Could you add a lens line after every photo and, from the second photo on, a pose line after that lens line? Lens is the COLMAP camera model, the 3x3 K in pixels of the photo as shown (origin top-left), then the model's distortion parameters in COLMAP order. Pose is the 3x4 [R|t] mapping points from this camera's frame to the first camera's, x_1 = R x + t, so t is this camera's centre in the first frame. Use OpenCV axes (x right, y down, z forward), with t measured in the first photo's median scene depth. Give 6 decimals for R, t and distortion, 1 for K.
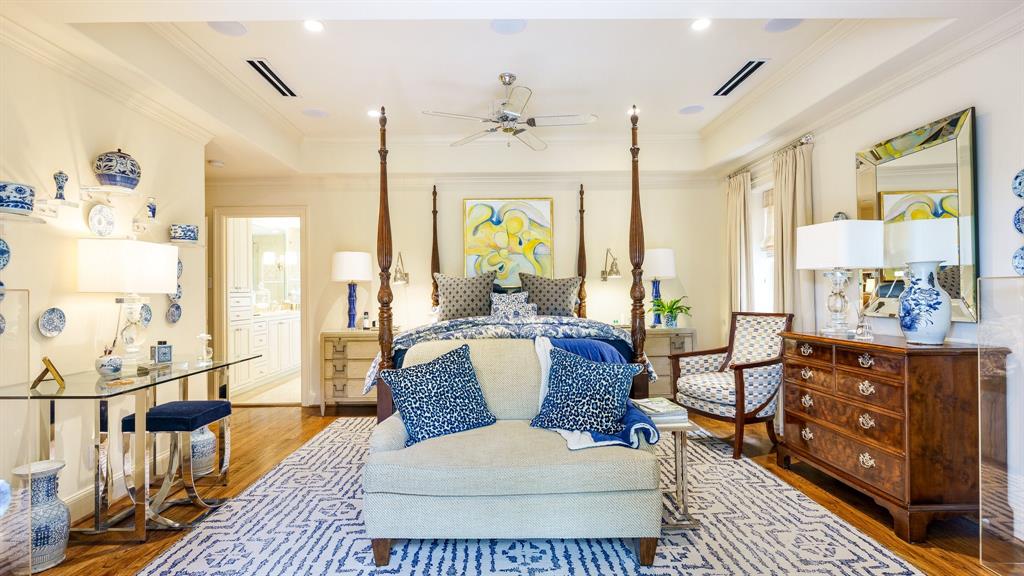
lens RADIAL K [[478.9, 0, 515.9], [0, 478.9, 290.9], [0, 0, 1]] dist [-0.002296, -0.003556]
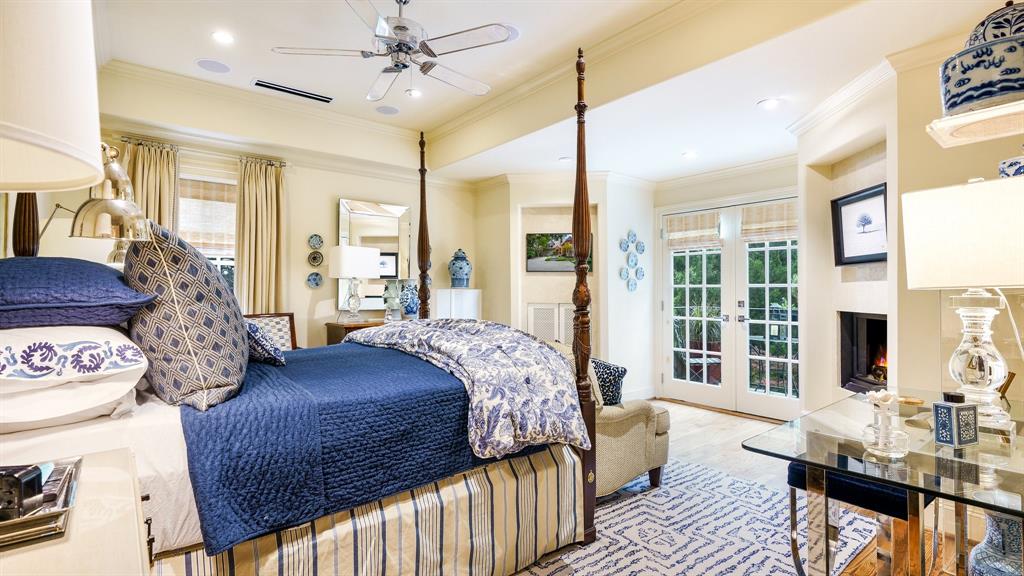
lens RADIAL K [[478.9, 0, 513.6], [0, 478.9, 284.6], [0, 0, 1]] dist [-0.002296, -0.003556]
pose [[-0.607832, 0.018317, 0.793854, -0.988677], [-0.001072, 0.999714, -0.023887, 0.011556], [-0.794065, -0.015370, -0.607639, 1.879021]]
